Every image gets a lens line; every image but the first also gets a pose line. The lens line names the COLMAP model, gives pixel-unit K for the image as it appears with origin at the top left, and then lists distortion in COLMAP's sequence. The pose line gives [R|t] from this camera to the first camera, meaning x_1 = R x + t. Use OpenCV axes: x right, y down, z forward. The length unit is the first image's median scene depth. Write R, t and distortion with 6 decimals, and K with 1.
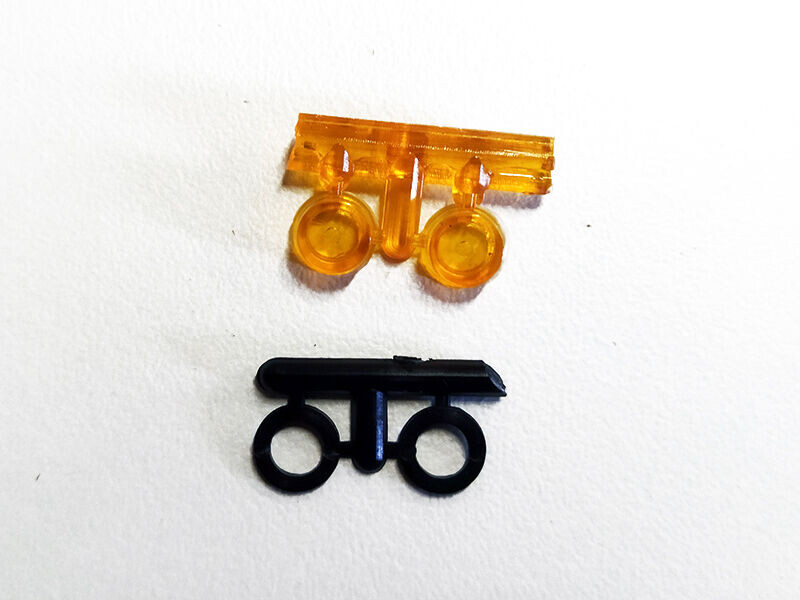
lens RADIAL K [[622.7, 0, 408.1], [0, 622.7, 298.9], [0, 0, 1]] dist [0.004211, -0.006108]
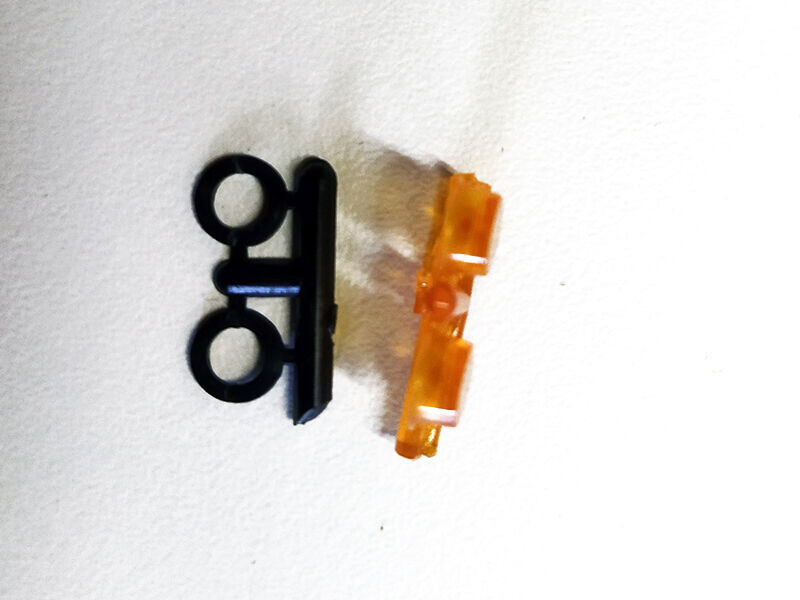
lens RADIAL K [[668.7, 0, 398.8], [0, 668.7, 292.8], [0, 0, 1]] dist [-0.007918, 0.016324]
pose [[0.044509, 0.998587, -0.029046, -0.026626], [-0.998906, 0.044903, 0.013077, -0.167501], [0.014363, 0.028432, 0.999493, 0.007406]]
